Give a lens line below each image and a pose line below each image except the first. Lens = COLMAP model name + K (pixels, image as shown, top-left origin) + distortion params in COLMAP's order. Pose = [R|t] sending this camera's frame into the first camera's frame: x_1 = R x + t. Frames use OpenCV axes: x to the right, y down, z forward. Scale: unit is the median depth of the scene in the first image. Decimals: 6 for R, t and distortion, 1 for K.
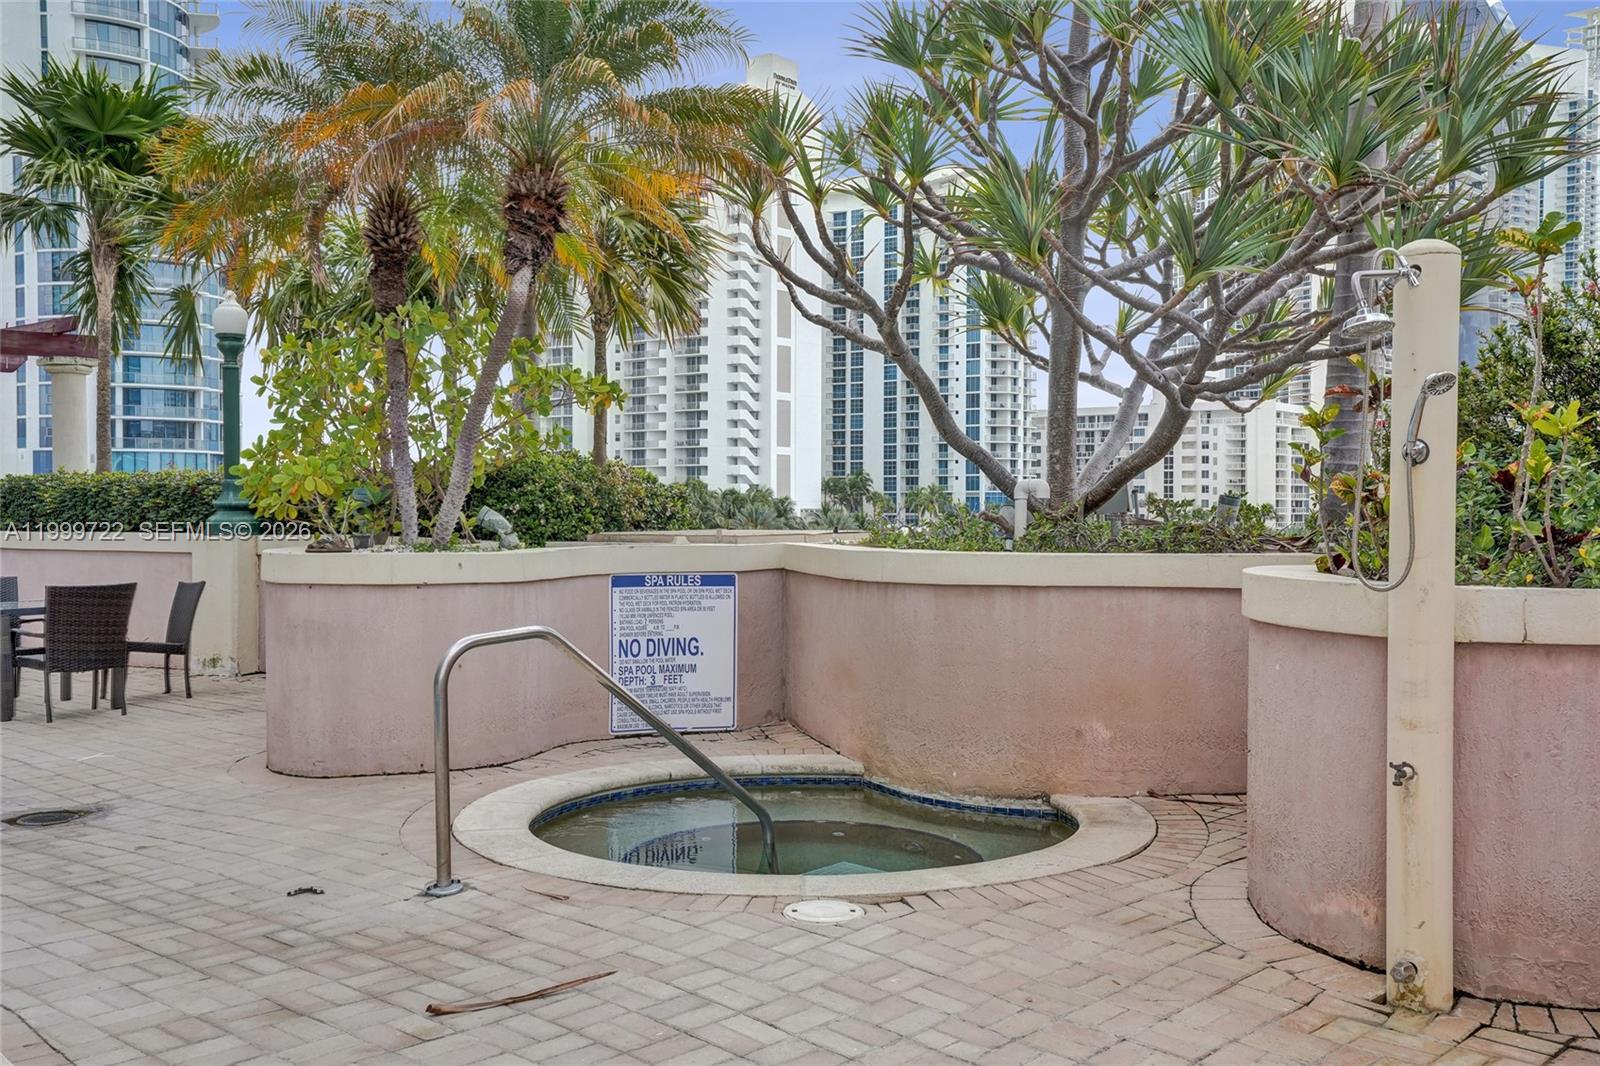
lens RADIAL K [[1609.9, 0, 800.5], [0, 1609.9, 534.2], [0, 0, 1]] dist [0.070423, 0.000000]
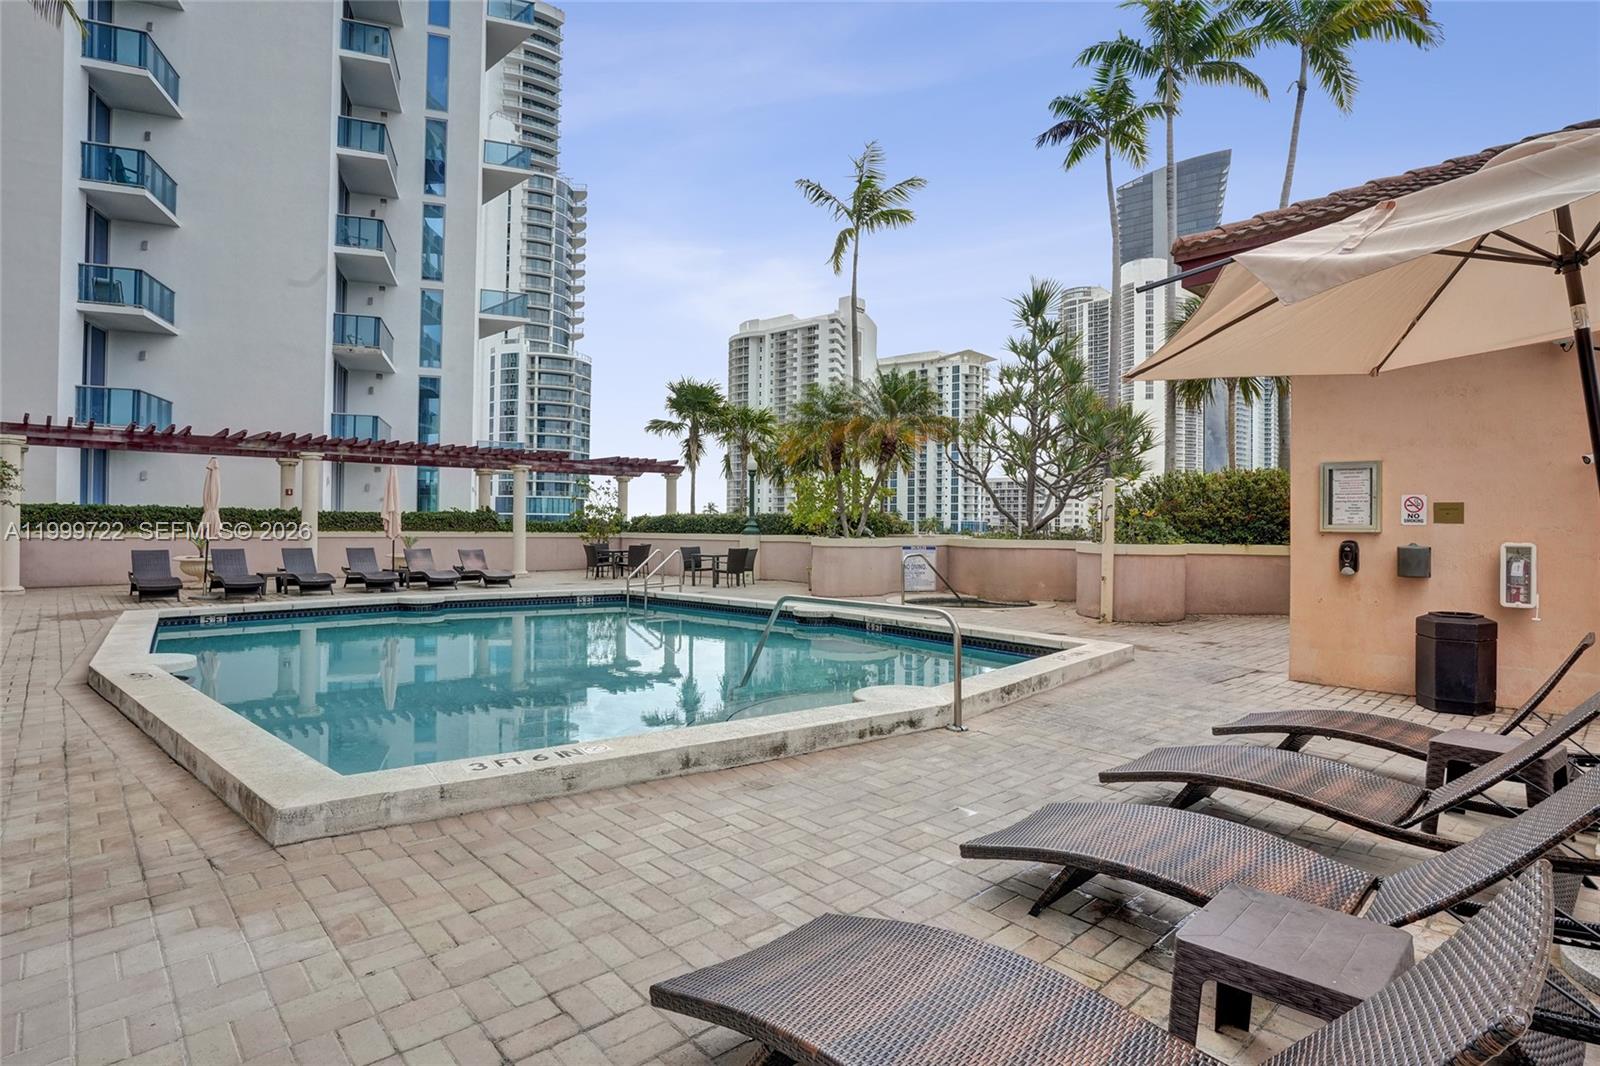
lens RADIAL K [[875.2, 0, 801.5], [0, 875.2, 532.2], [0, 0, 1]] dist [-0.042364, -0.002285]
pose [[0.998070, 0.010261, -0.061244, -0.228889], [-0.010984, 0.999874, -0.011482, 0.019650], [0.061119, 0.012133, 0.998057, -0.982976]]
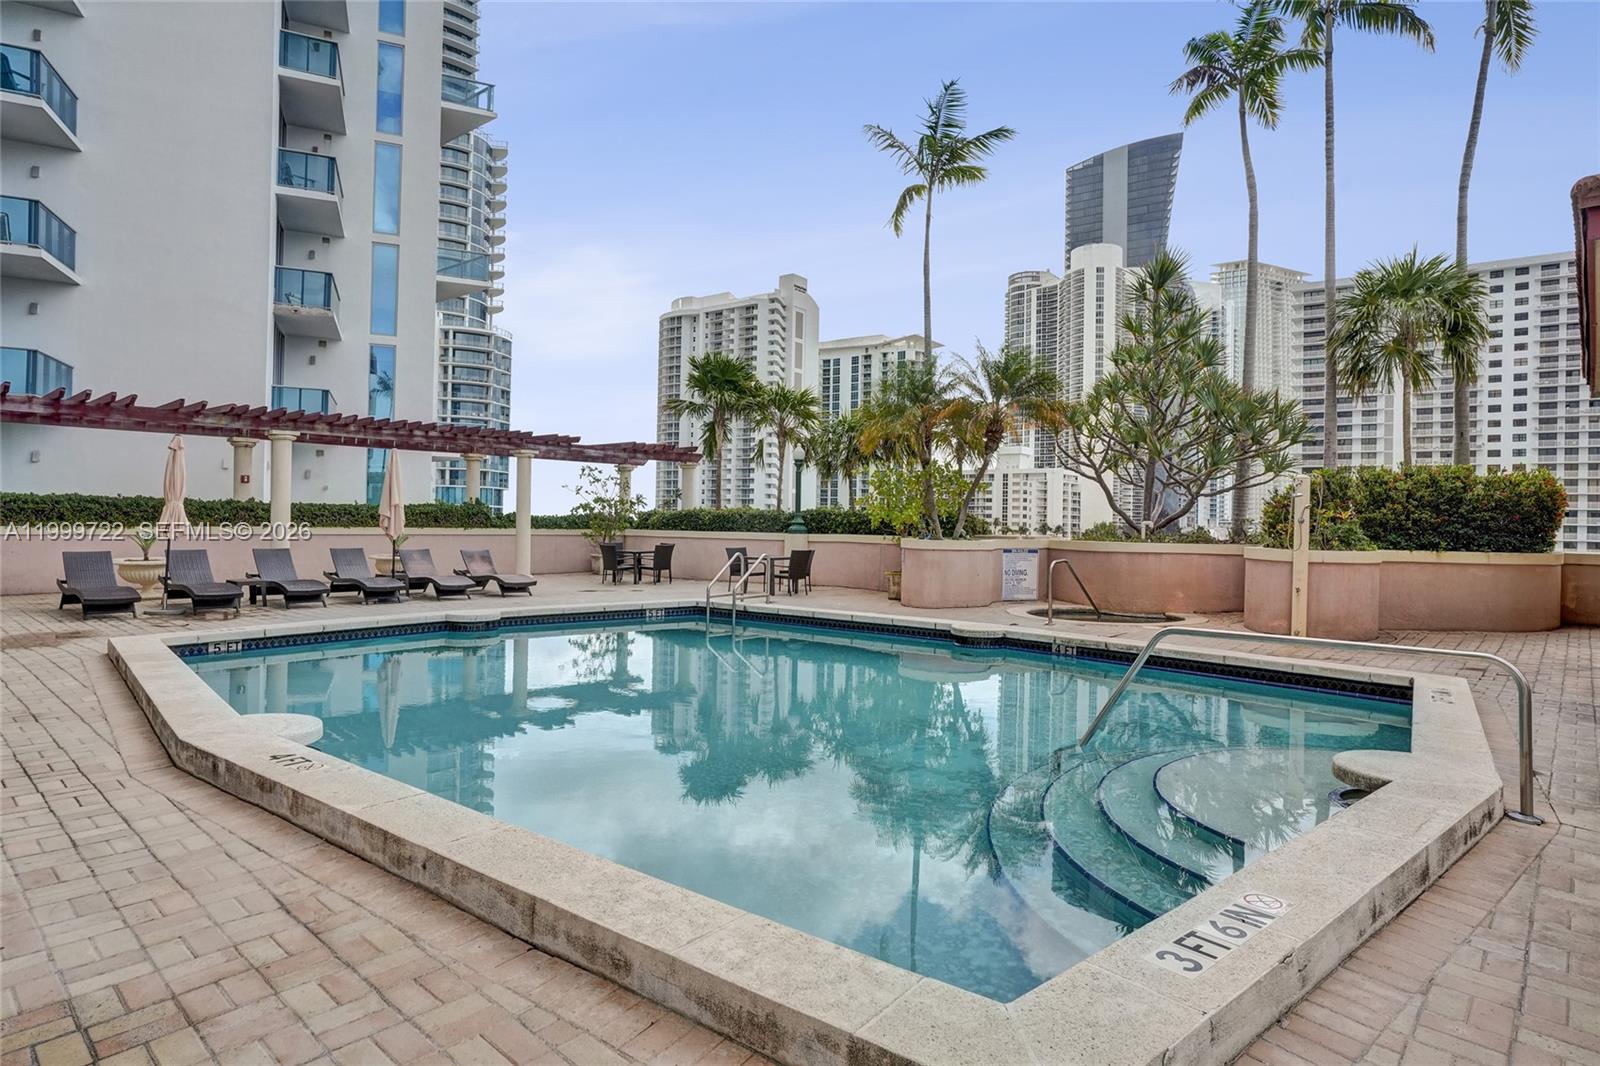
lens RADIAL K [[927.3, 0, 805.1], [0, 927.3, 532.8], [0, 0, 1]] dist [-0.033430, 0.006759]
pose [[0.999504, 0.016041, 0.027103, -0.565289], [-0.015894, 0.999858, -0.005603, 0.010570], [-0.027189, 0.005169, 0.999617, -0.805844]]
